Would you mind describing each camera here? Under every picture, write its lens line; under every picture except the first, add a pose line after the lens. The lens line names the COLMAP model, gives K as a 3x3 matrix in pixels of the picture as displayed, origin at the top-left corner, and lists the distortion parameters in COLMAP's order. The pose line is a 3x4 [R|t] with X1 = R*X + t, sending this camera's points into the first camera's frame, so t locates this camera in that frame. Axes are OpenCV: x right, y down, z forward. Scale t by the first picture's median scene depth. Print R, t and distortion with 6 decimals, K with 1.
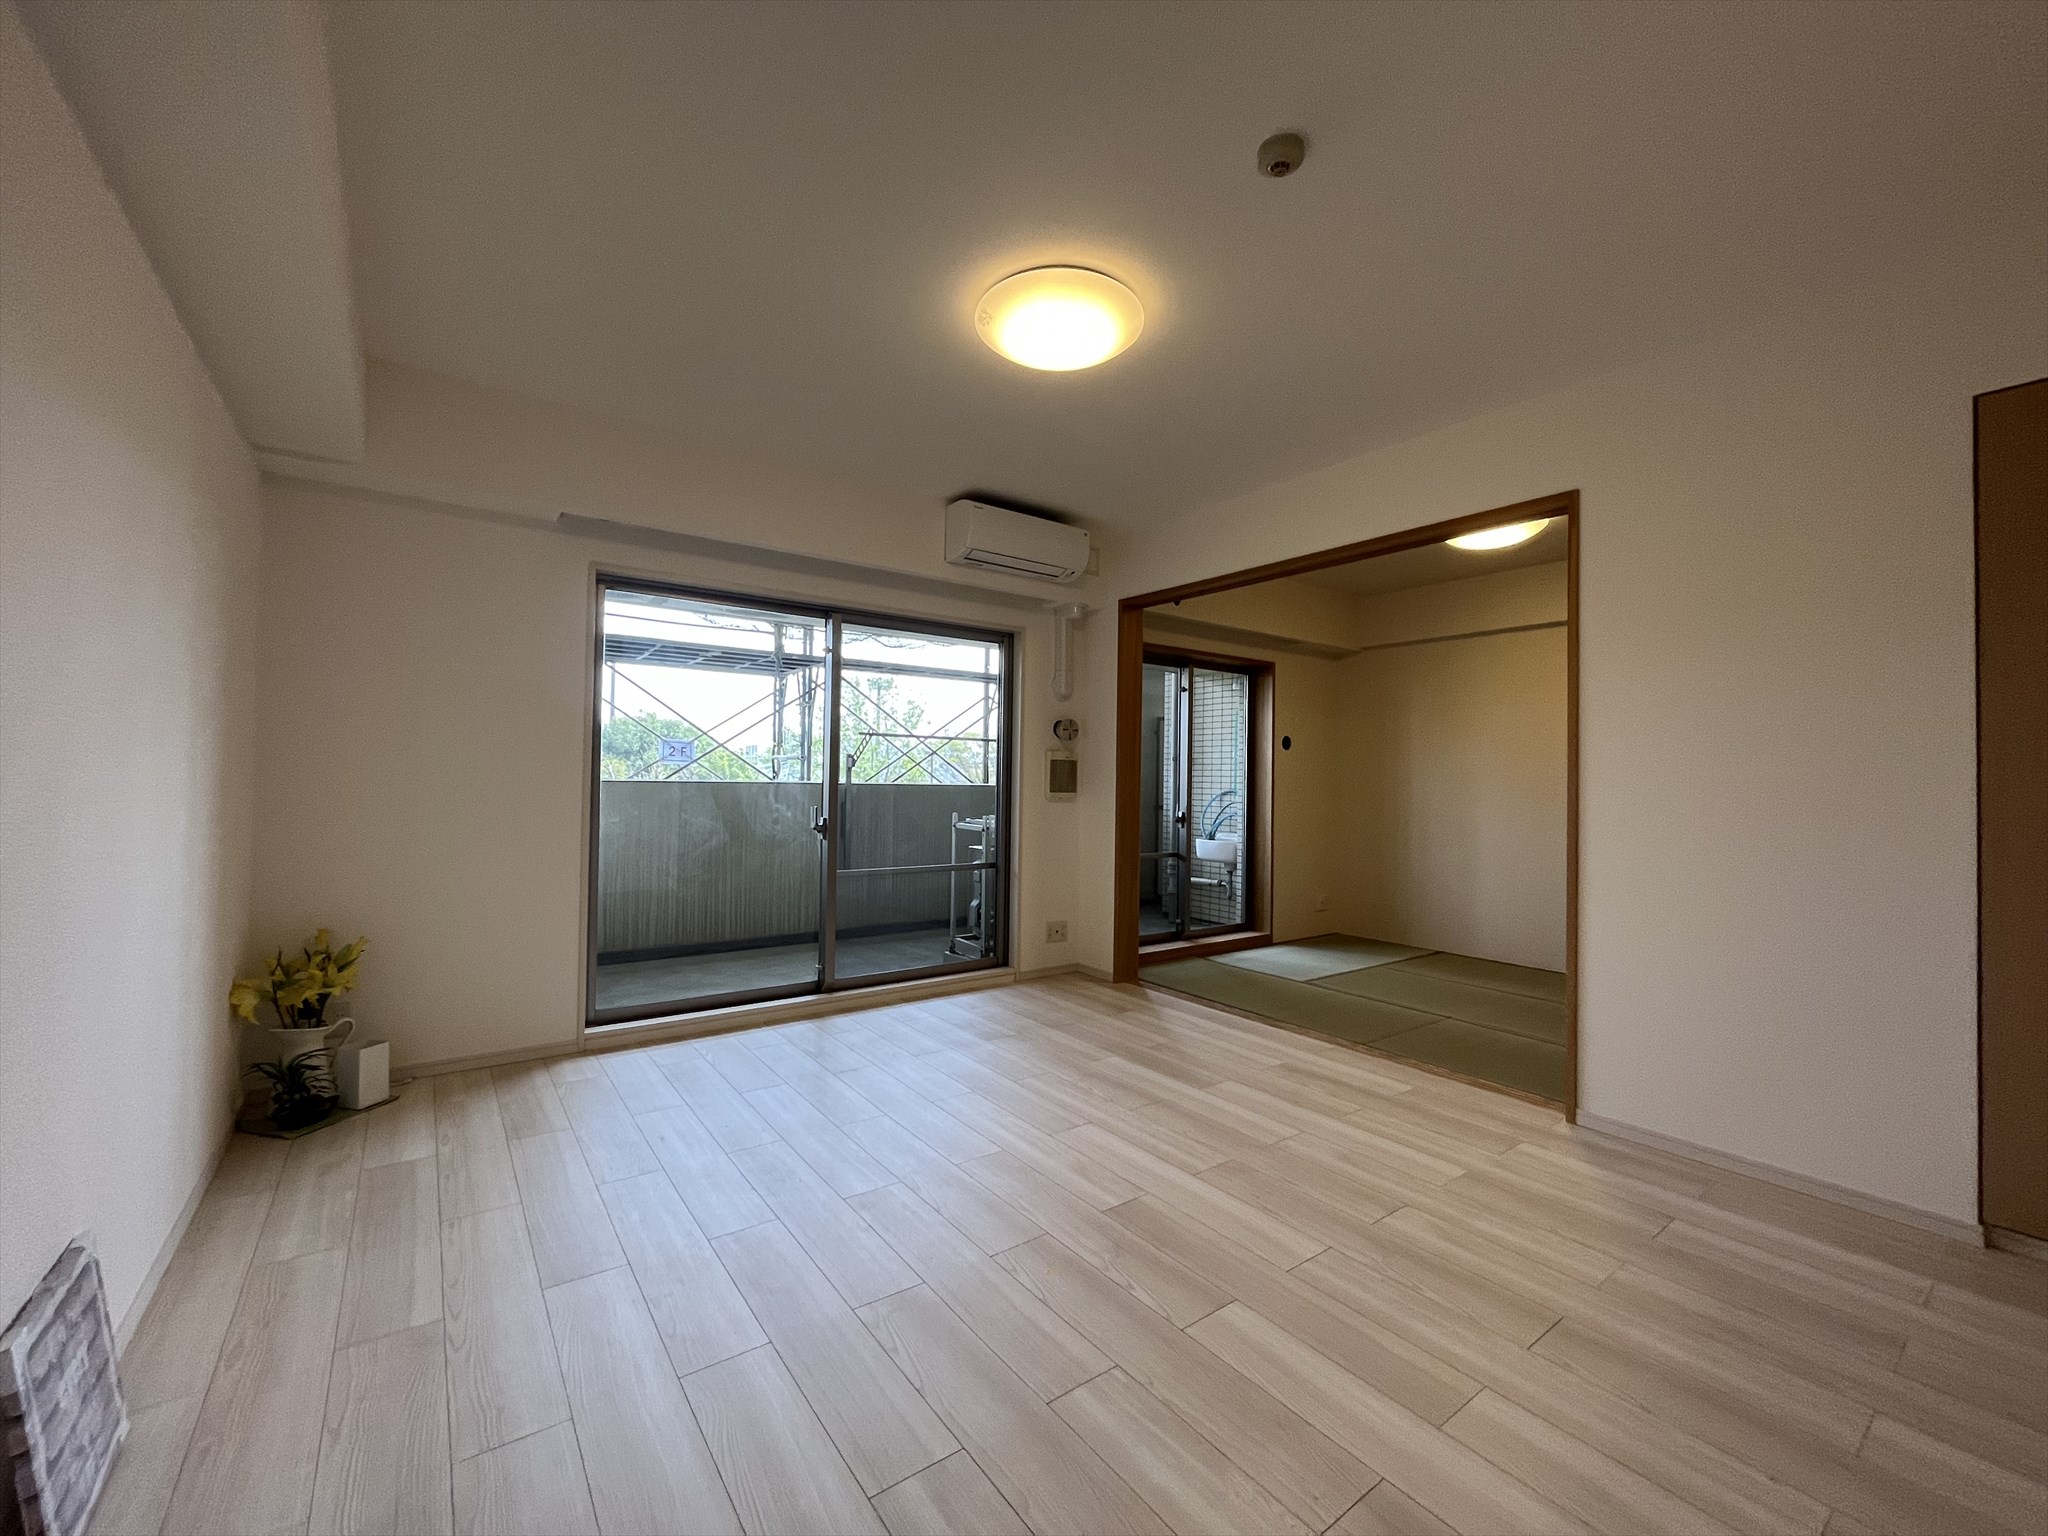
lens RADIAL K [[820.6, 0, 1019.6], [0, 820.6, 763.3], [0, 0, 1]] dist [-0.001771, 0.000158]
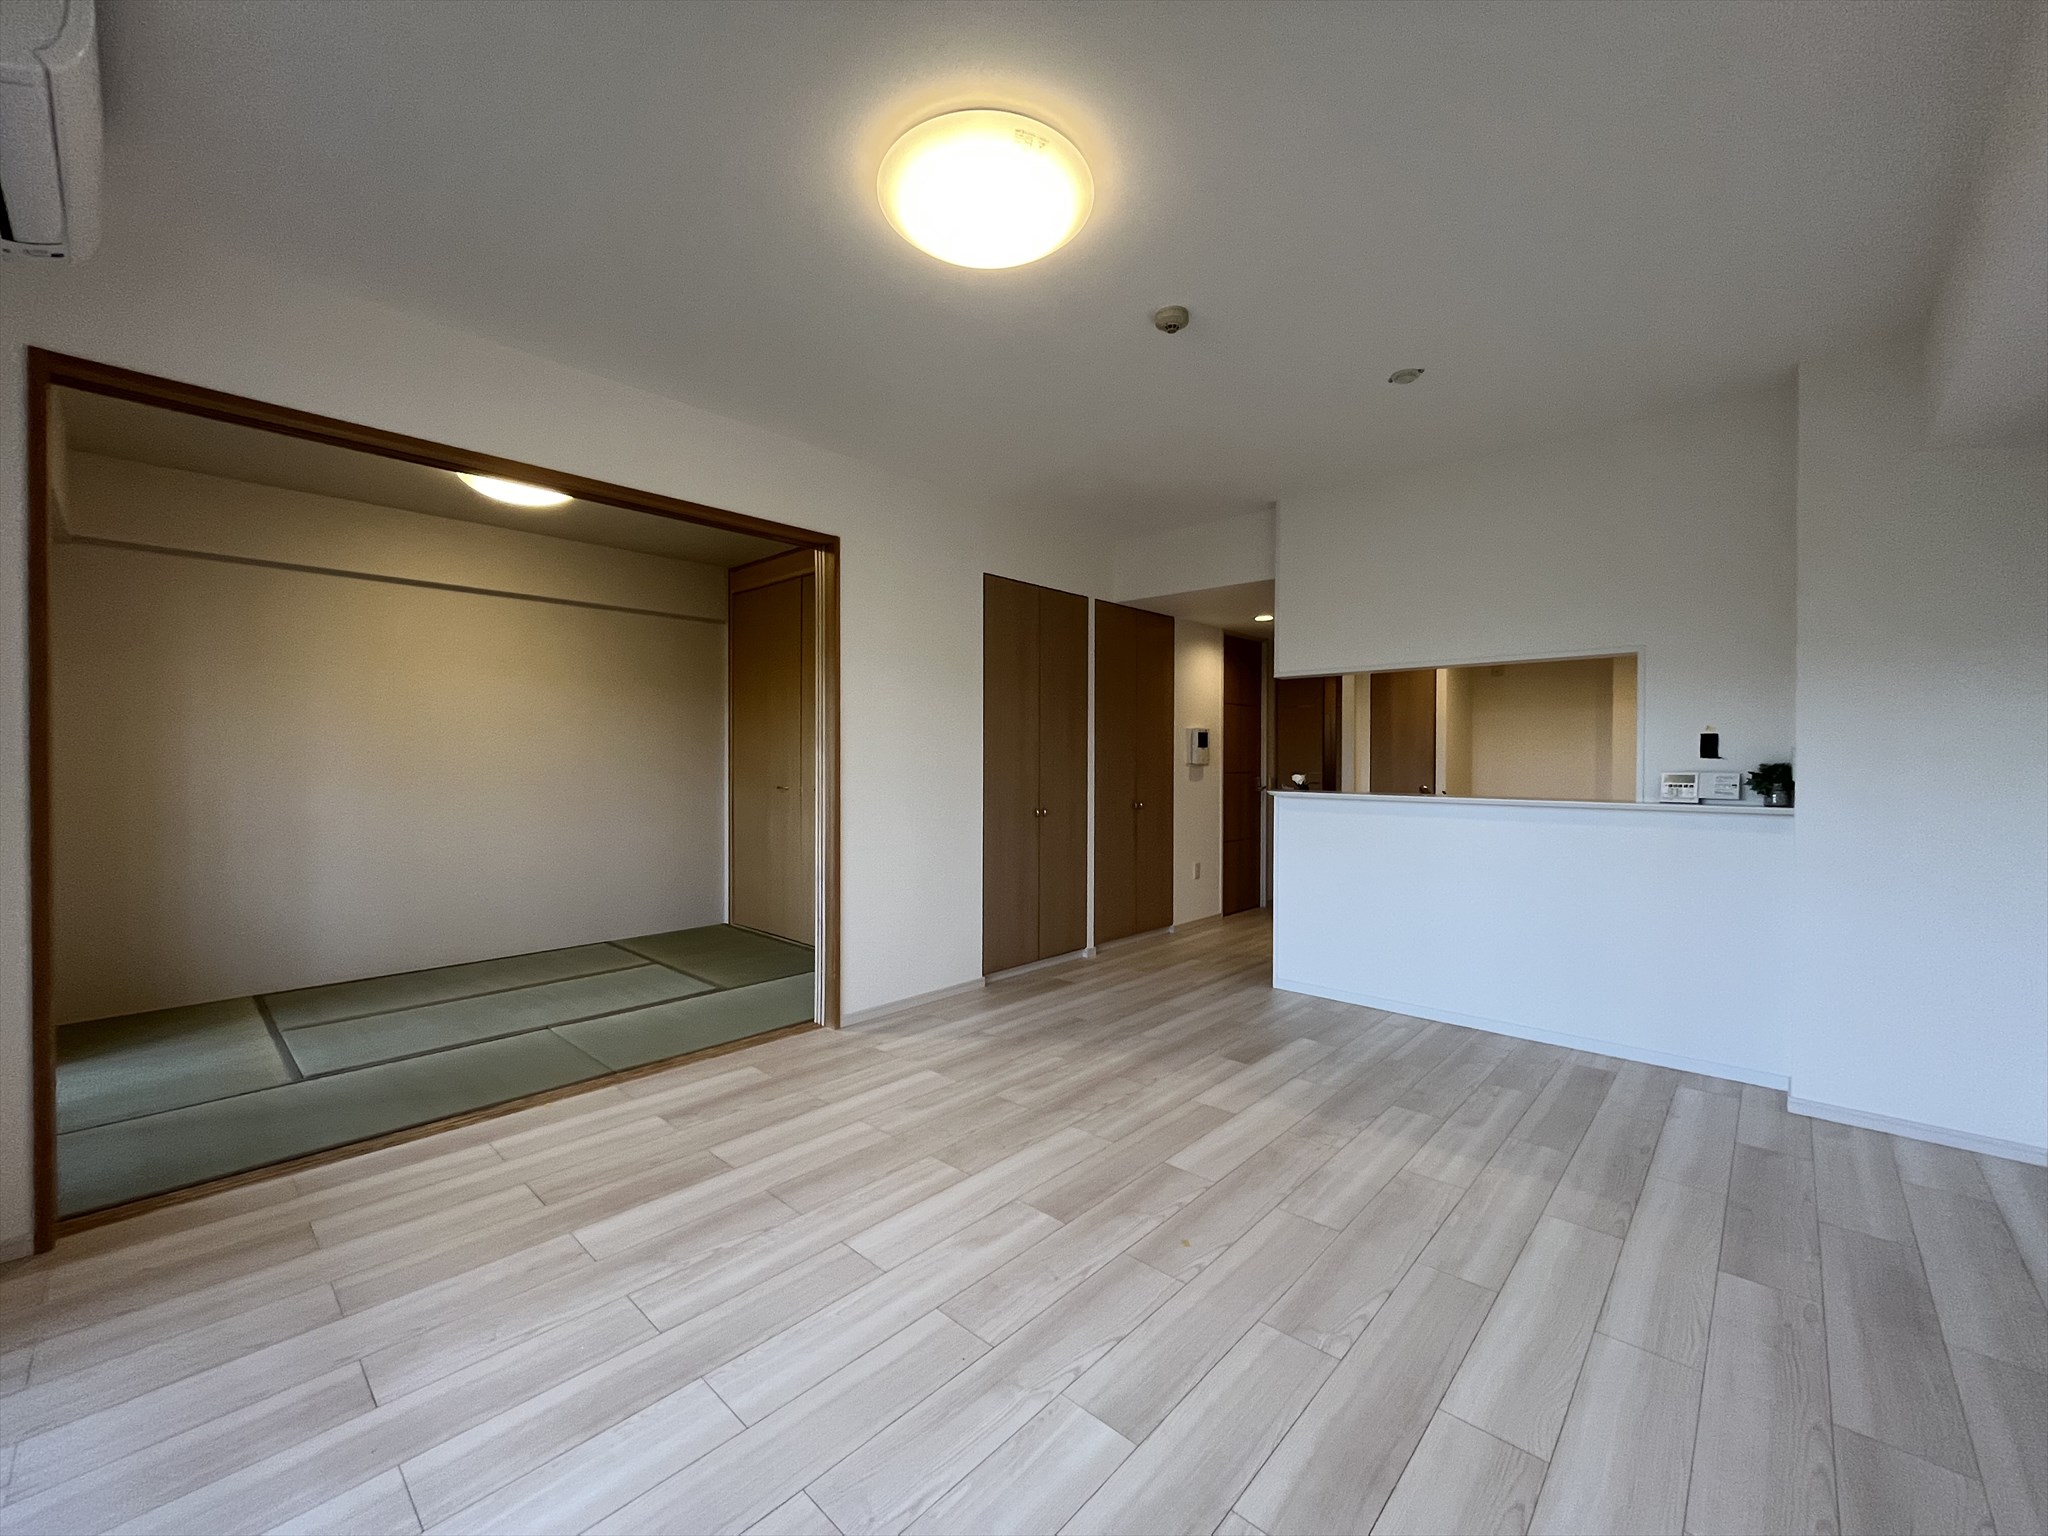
lens RADIAL K [[820.6, 0, 1019.6], [0, 820.6, 763.3], [0, 0, 1]] dist [-0.001771, 0.000158]
pose [[-0.183352, -0.021057, 0.982822, -0.656871], [-0.023569, 0.999577, 0.017019, -0.010637], [-0.982765, -0.020044, -0.183770, 0.979198]]
